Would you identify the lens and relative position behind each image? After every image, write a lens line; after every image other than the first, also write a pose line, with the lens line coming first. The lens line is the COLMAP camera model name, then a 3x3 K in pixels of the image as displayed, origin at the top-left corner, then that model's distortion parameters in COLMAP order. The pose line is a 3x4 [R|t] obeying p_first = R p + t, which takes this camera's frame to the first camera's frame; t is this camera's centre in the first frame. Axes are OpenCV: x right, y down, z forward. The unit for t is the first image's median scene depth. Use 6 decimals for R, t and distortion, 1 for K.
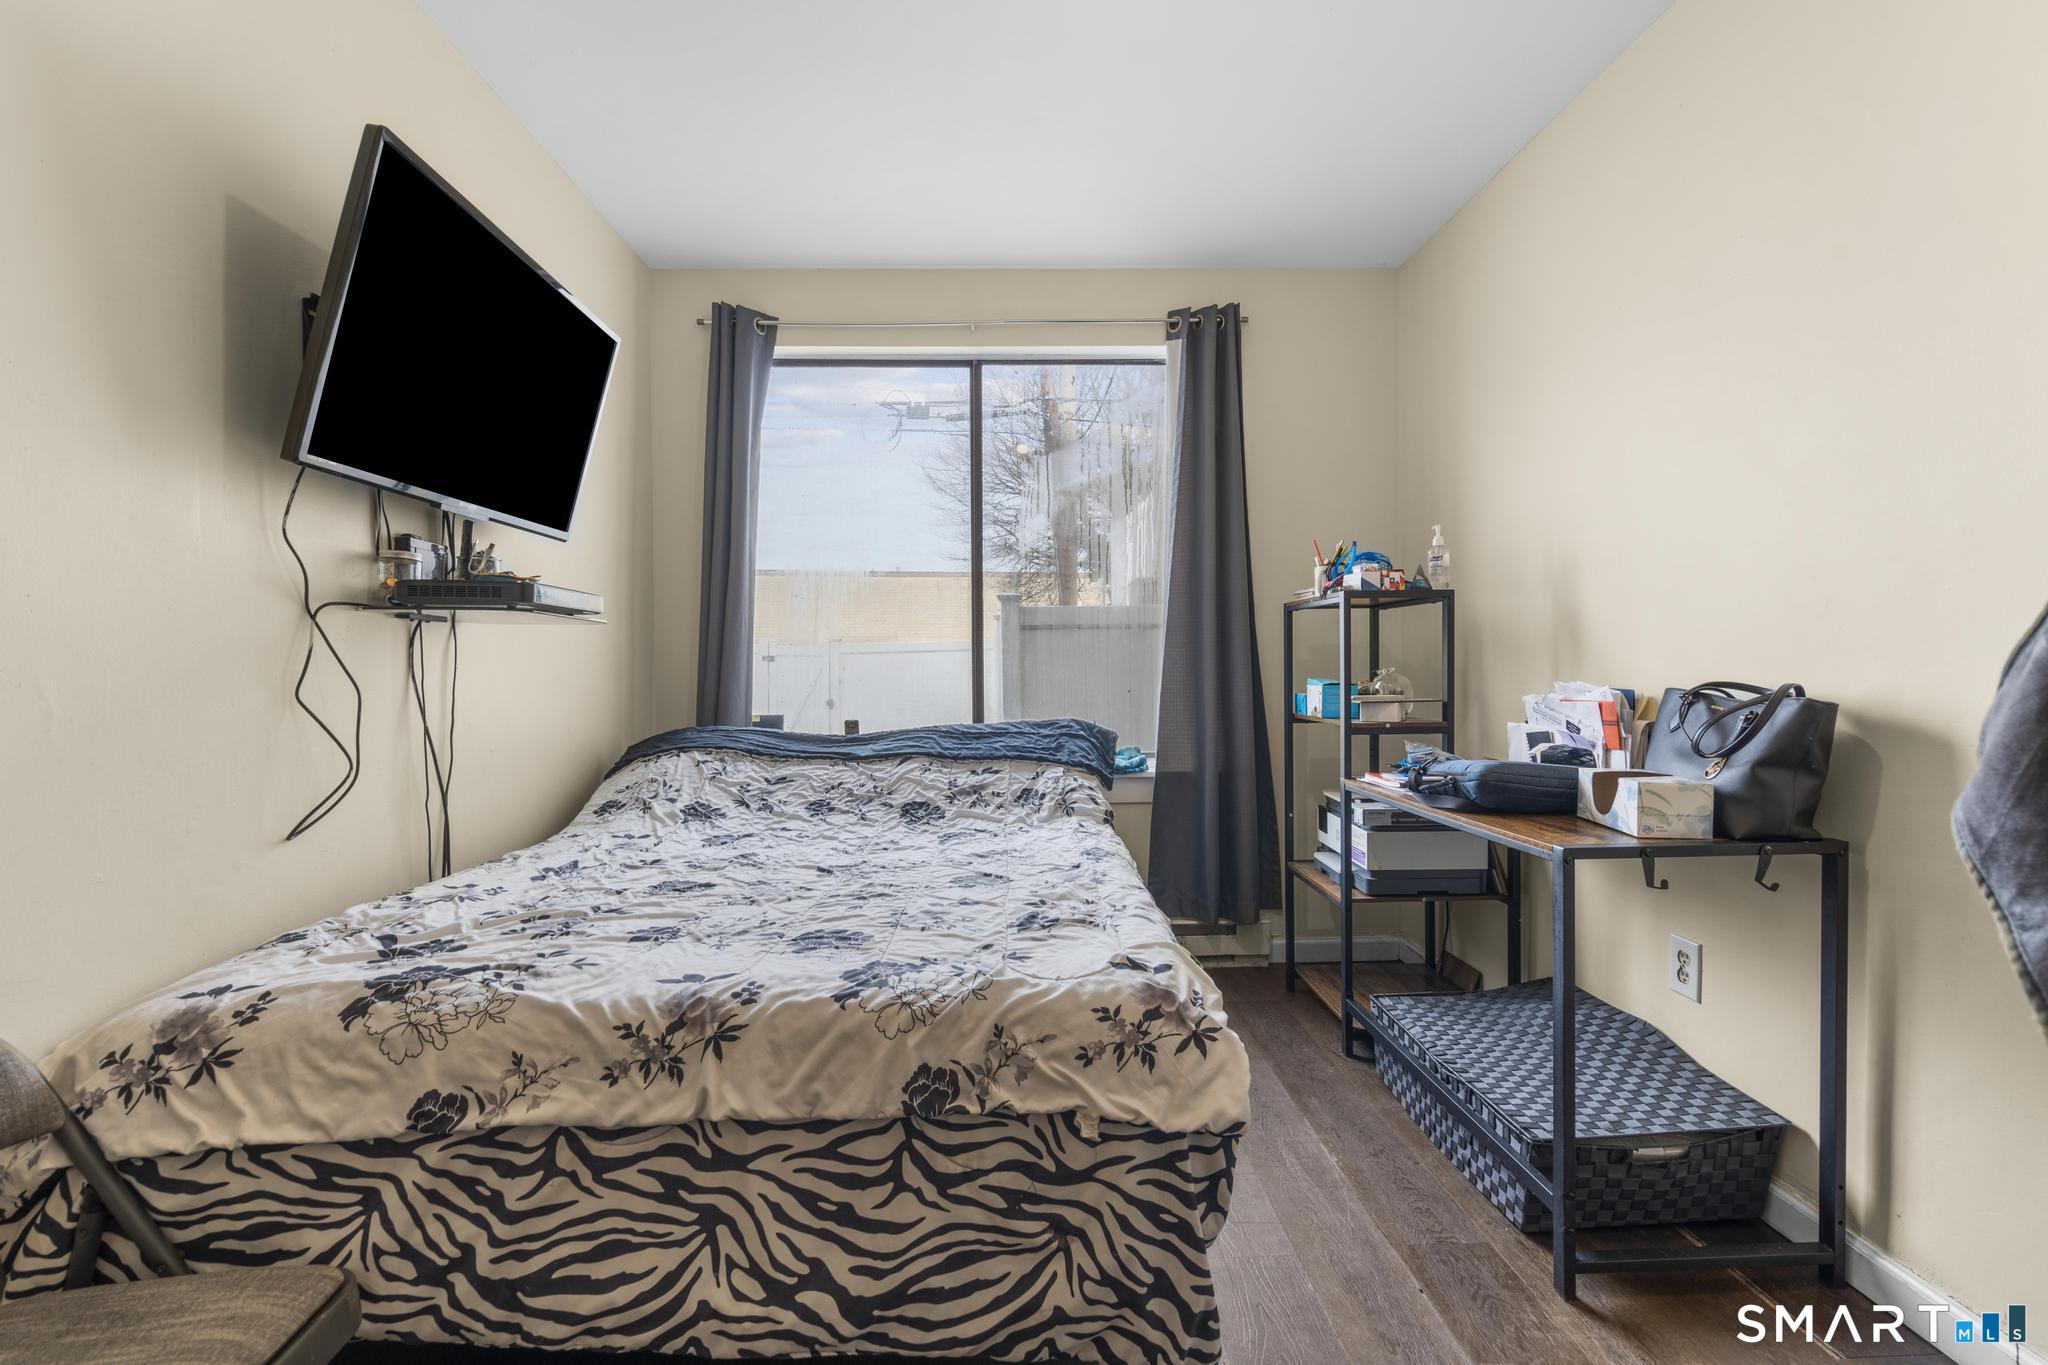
lens RADIAL K [[914.8, 0, 1020.6], [0, 914.8, 685.8], [0, 0, 1]] dist [-0.007606, 0.002318]
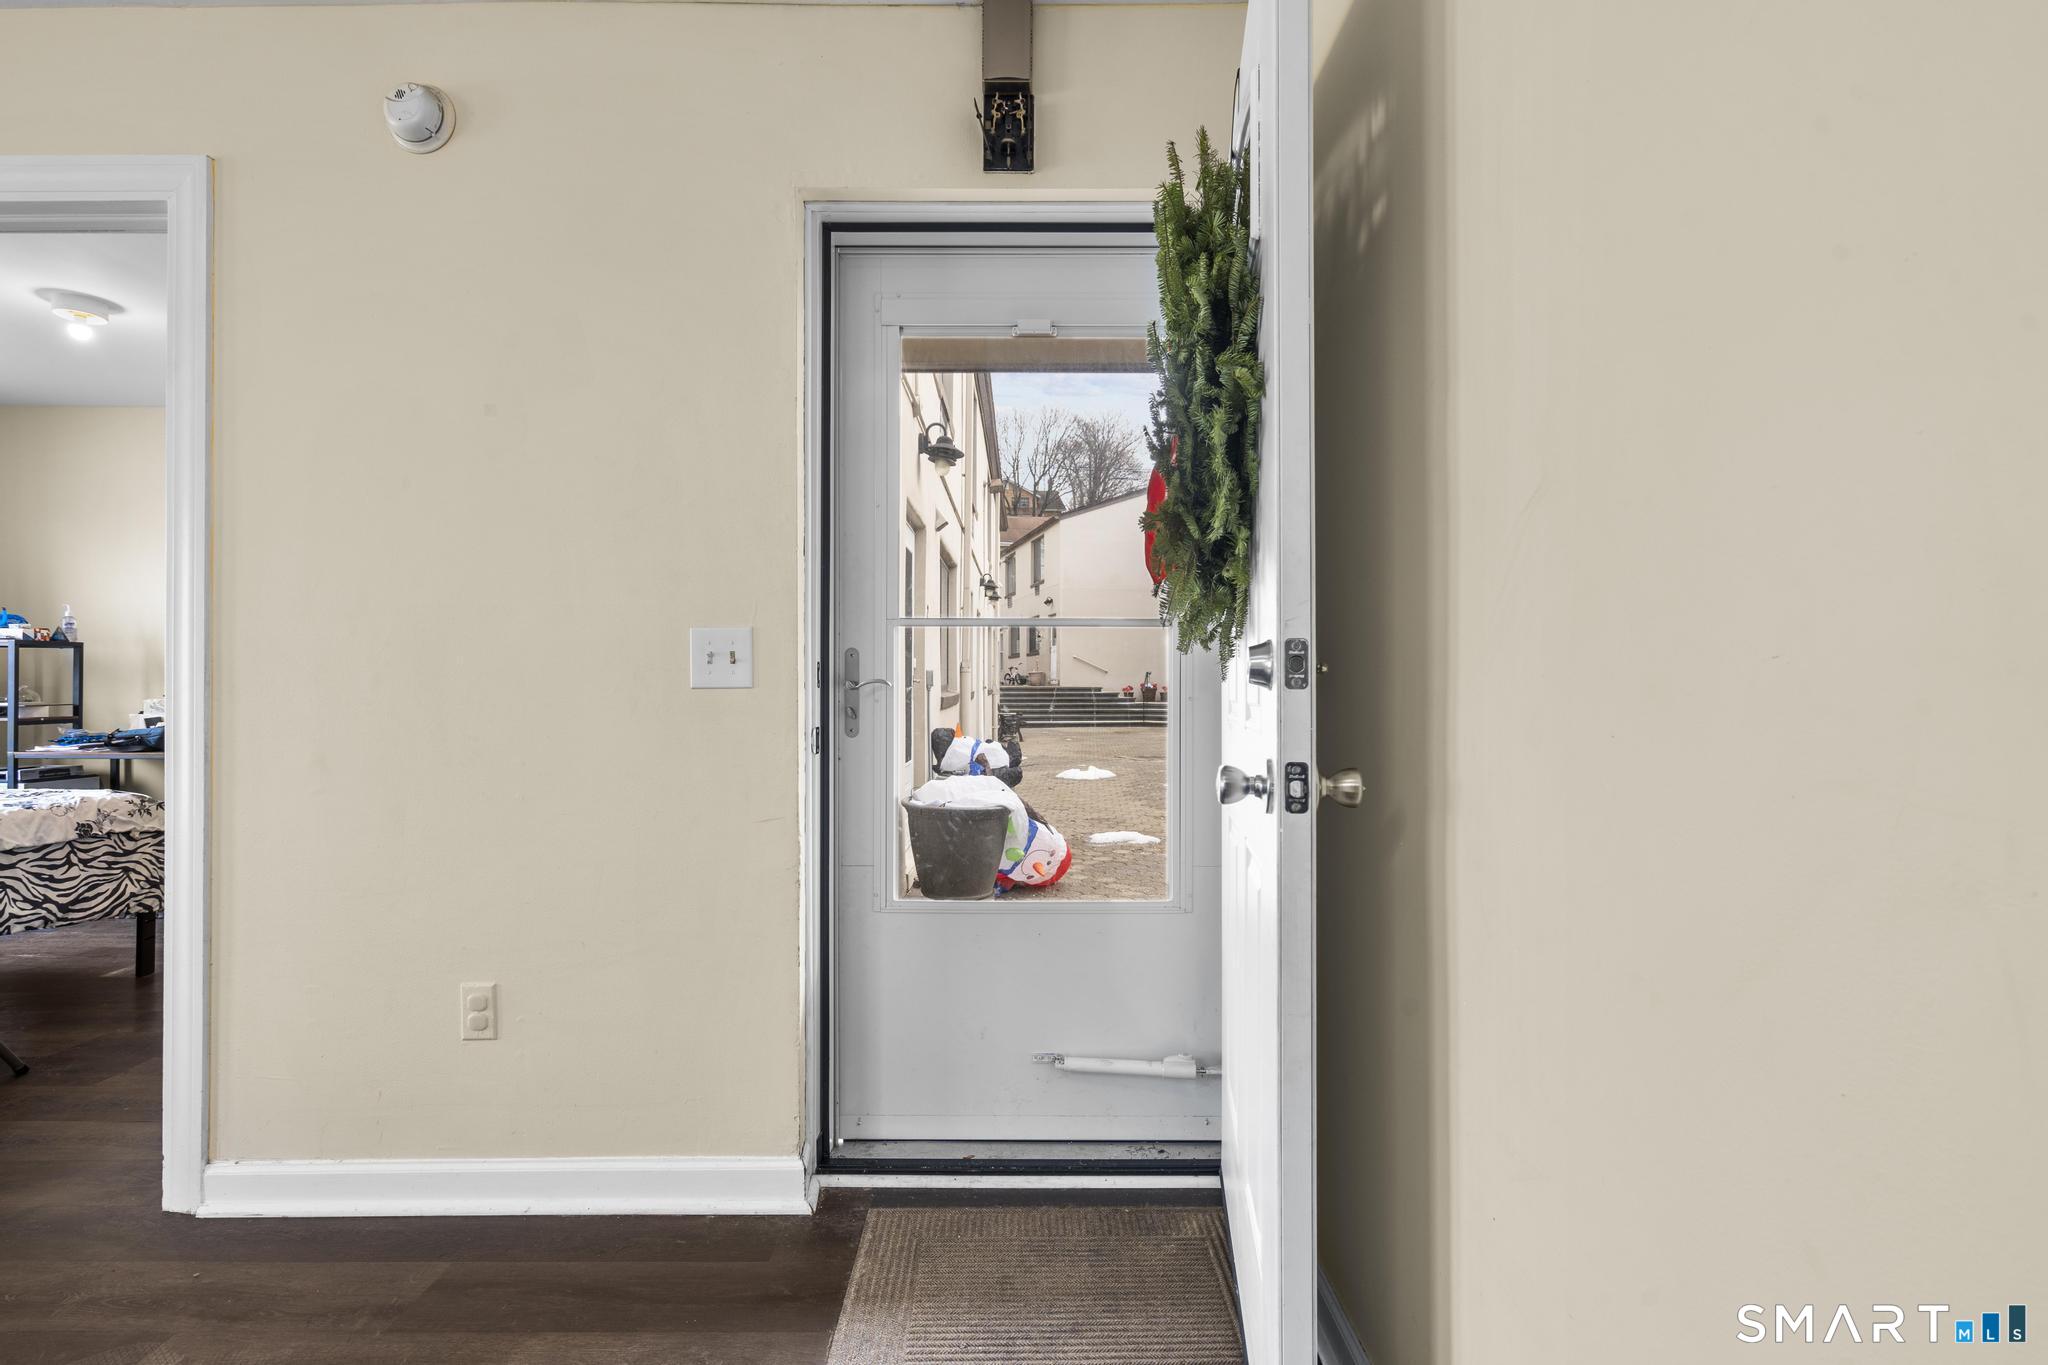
lens RADIAL K [[914.8, 0, 1020.6], [0, 914.8, 685.8], [0, 0, 1]] dist [-0.007606, 0.002318]
pose [[0.027255, 0.010122, 0.999577, -2.909944], [0.015211, 0.999829, -0.010539, 0.061320], [-0.999513, 0.015491, 0.027097, -2.062447]]
